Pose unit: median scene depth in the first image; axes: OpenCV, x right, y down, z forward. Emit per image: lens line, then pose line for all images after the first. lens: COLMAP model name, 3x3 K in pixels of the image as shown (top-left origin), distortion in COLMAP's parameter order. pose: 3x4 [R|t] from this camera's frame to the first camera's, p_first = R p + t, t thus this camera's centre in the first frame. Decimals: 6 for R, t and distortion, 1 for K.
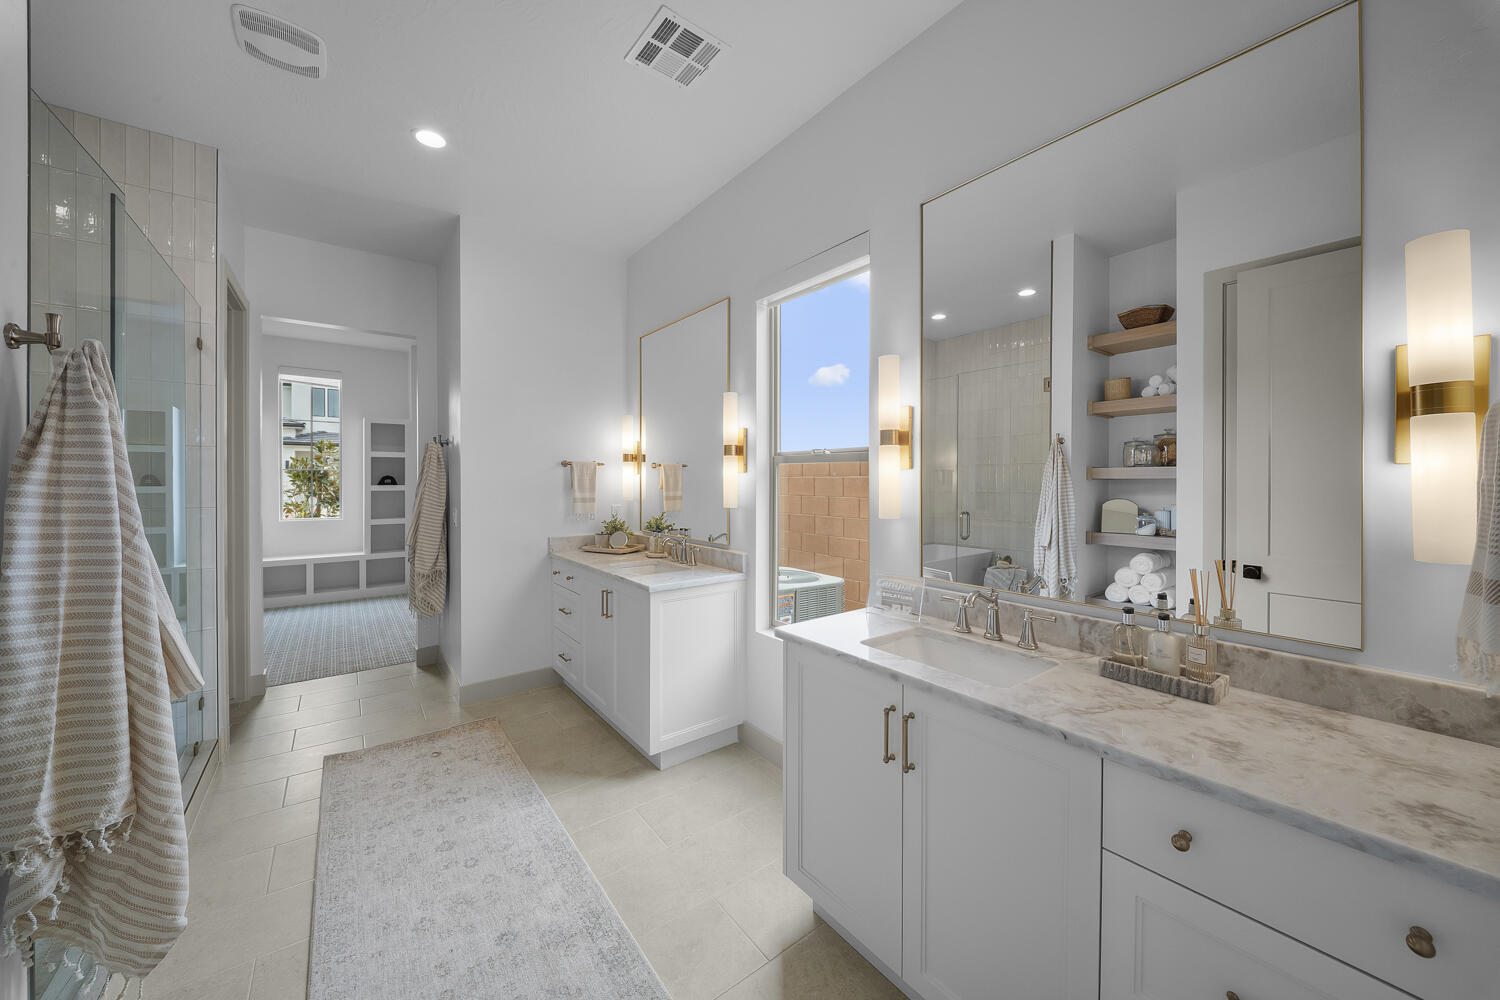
lens RADIAL K [[527.0, 0, 747.8], [0, 527.0, 488.2], [0, 0, 1]] dist [0.001360, -0.004179]
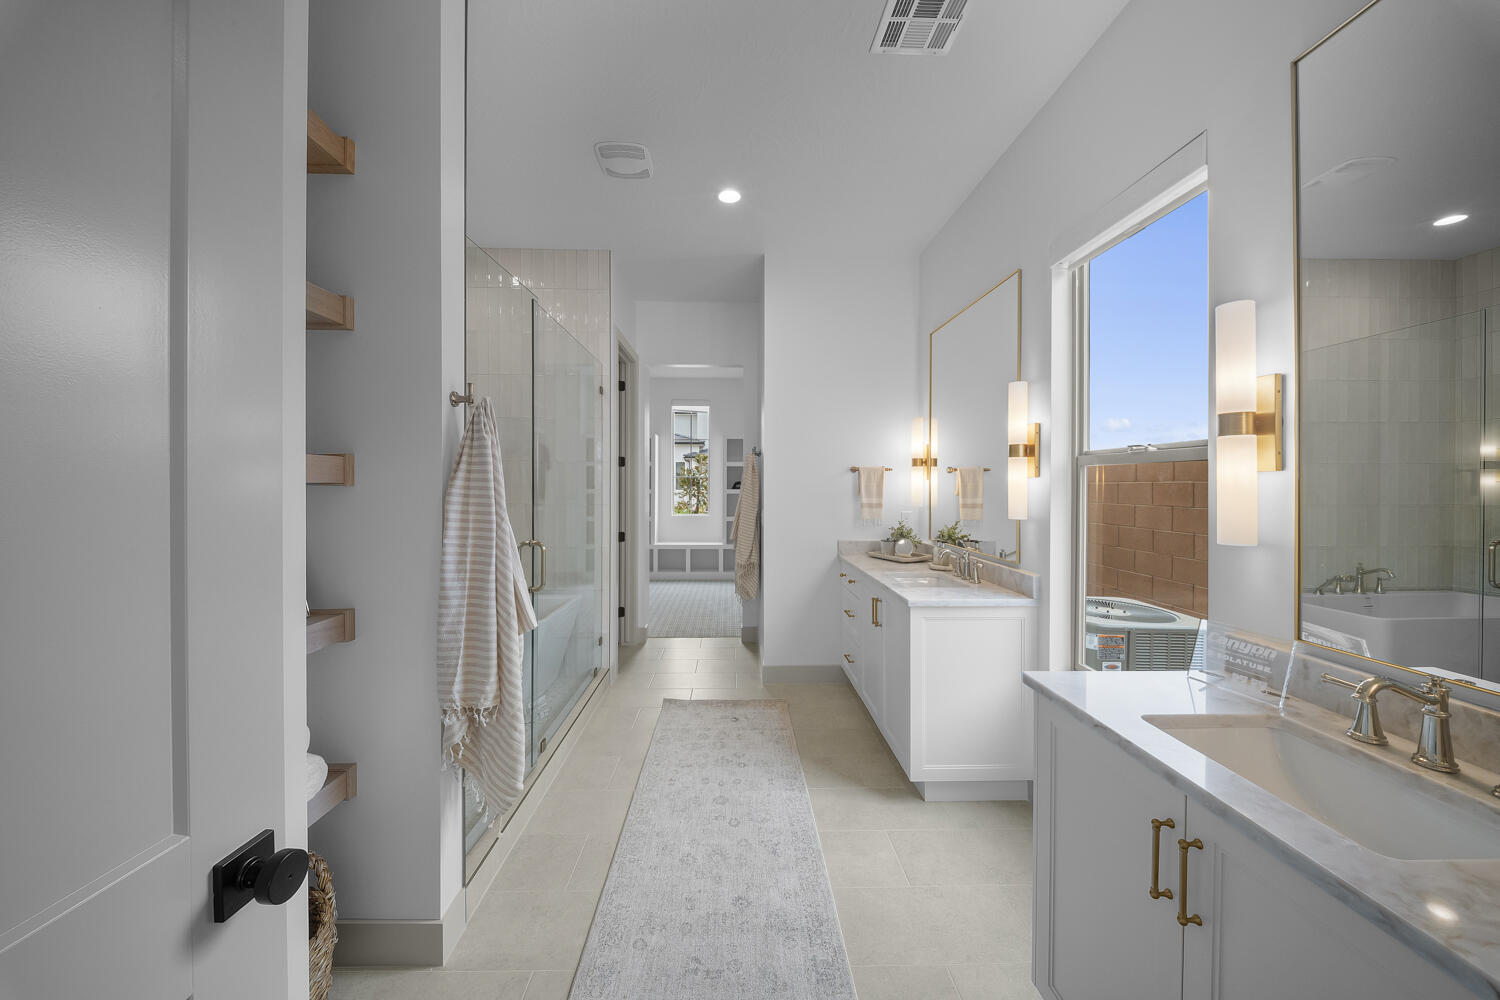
lens RADIAL K [[527.0, 0, 738.8], [0, 527.0, 489.8], [0, 0, 1]] dist [0.001360, -0.004179]
pose [[0.808712, 0.007178, -0.588162, 0.134714], [-0.010783, 0.999938, -0.002623, -0.003235], [0.588107, 0.008463, 0.808739, 0.073566]]
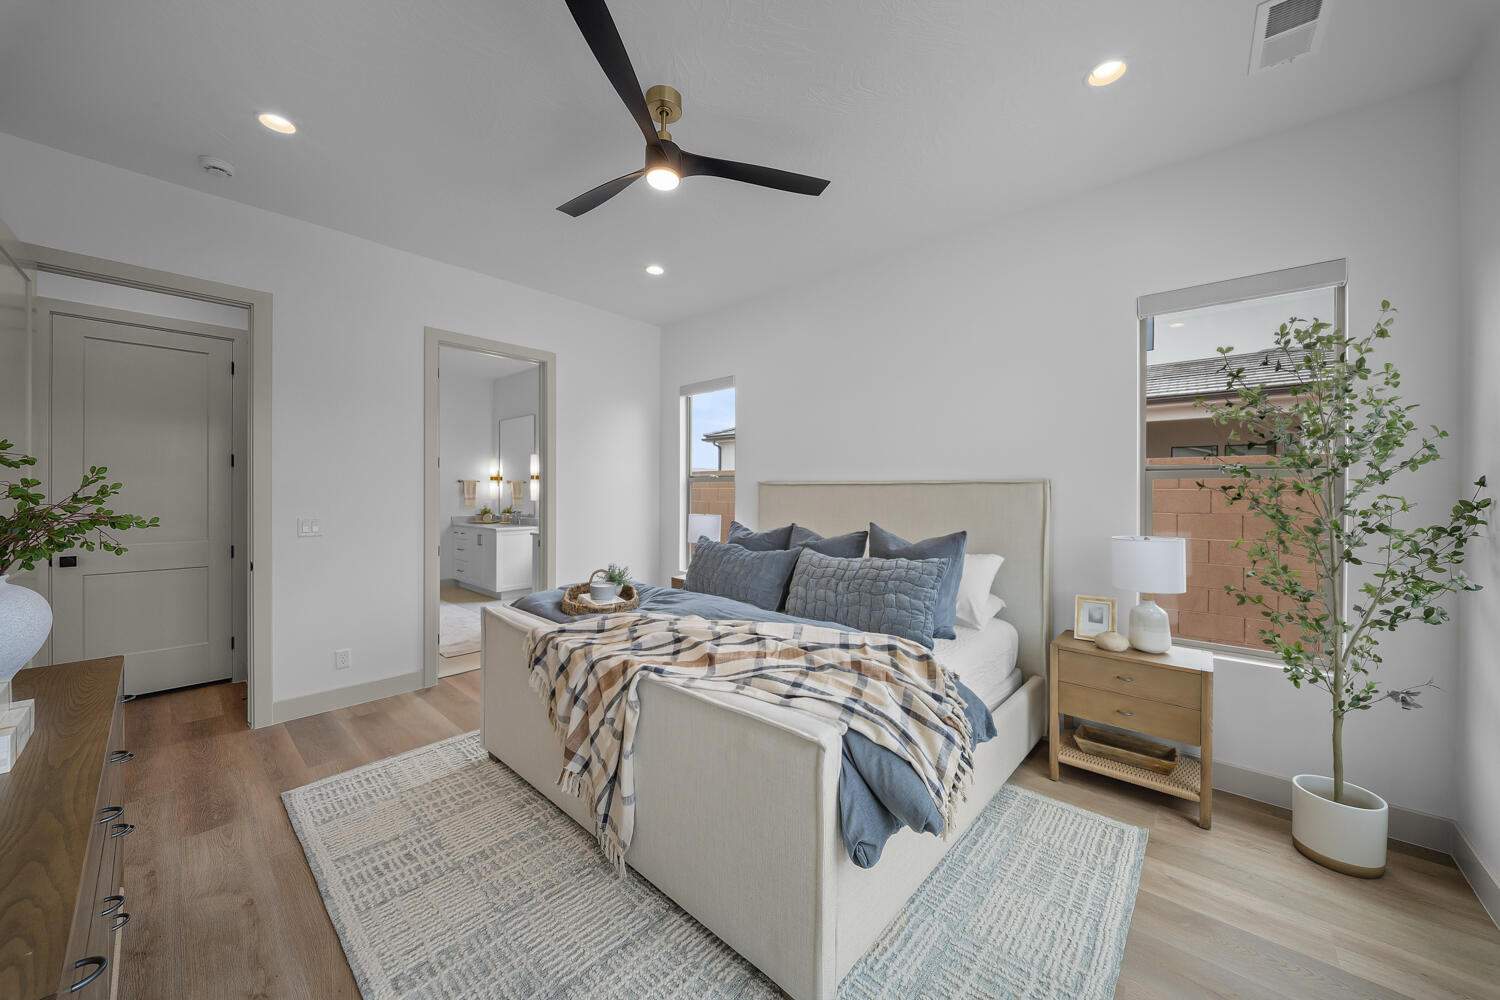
lens RADIAL K [[527.0, 0, 745.5], [0, 527.0, 494.7], [0, 0, 1]] dist [0.001360, -0.004179]
pose [[0.978634, 0.007030, 0.205490, 0.594278], [-0.004392, 0.999902, -0.013293, 0.054897], [-0.205563, 0.012106, 0.978569, -2.290388]]
